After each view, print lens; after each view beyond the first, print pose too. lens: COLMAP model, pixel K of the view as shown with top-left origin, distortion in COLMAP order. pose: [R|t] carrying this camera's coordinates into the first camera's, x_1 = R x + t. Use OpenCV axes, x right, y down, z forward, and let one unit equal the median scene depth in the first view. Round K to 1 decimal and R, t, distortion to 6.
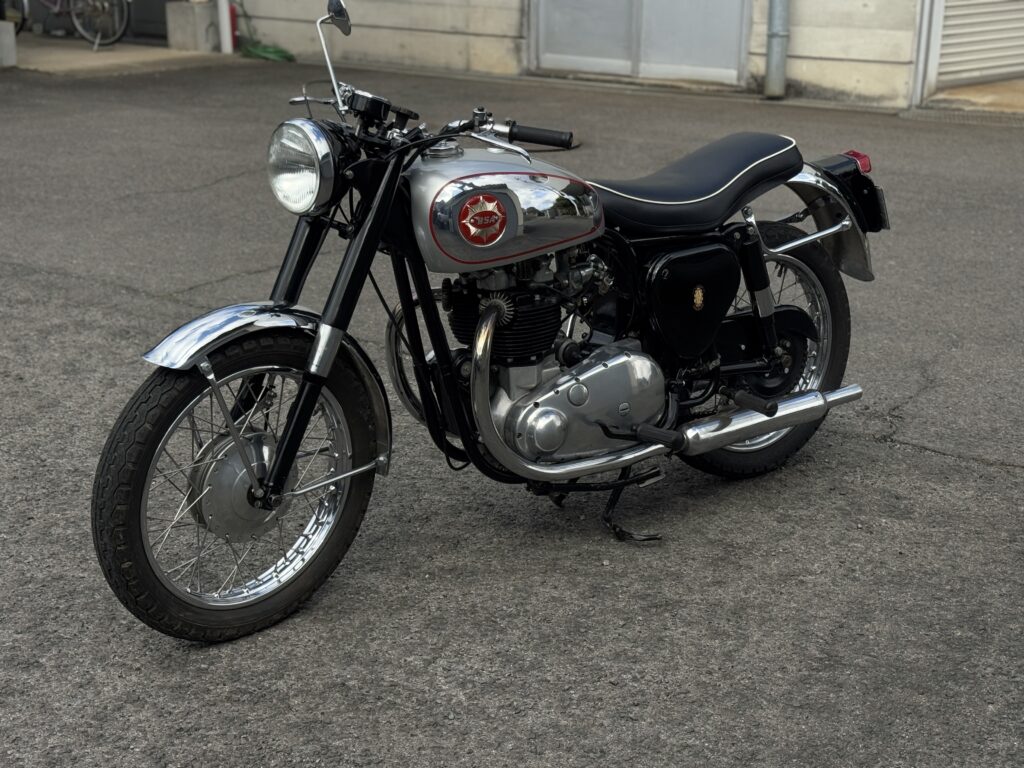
lens RADIAL K [[1613.4, 0, 512.0], [0, 1613.4, 384.0], [0, 0, 1]] dist [0.058820, 0.087263]
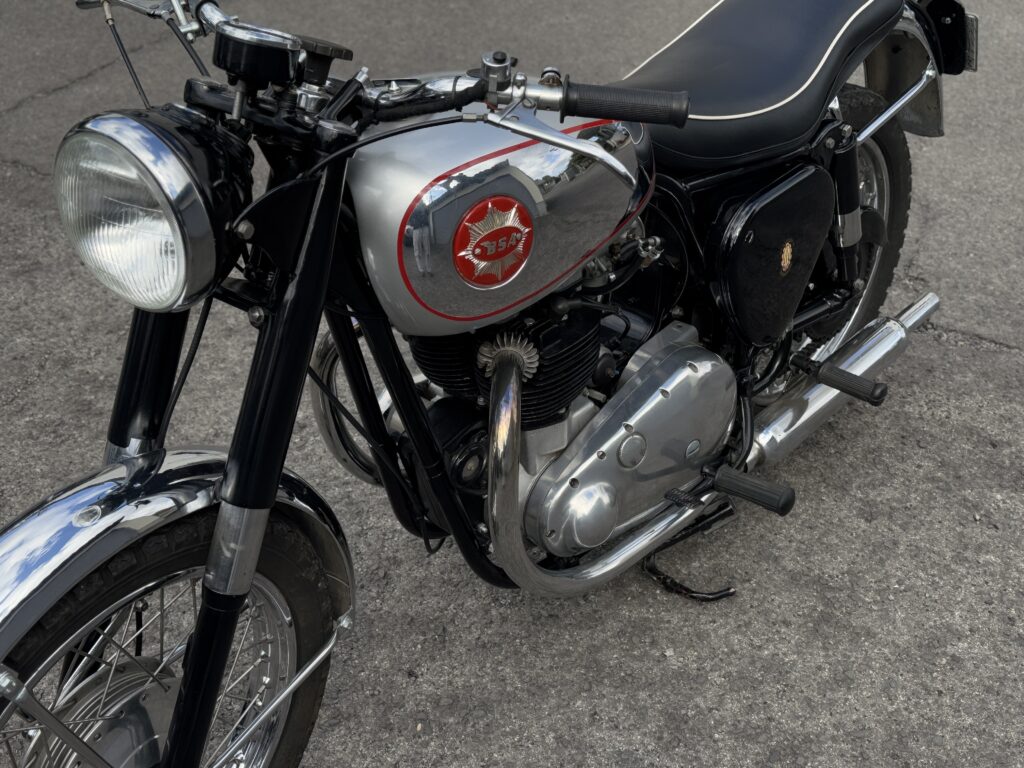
lens RADIAL K [[1226.1, 0, 512.0], [0, 1226.1, 384.0], [0, 0, 1]] dist [0.163272, -0.385779]
pose [[0.981599, -0.124652, 0.144655, -0.076873], [0.076705, 0.951132, 0.299105, -0.177578], [-0.174870, -0.282505, 0.943192, 0.594451]]
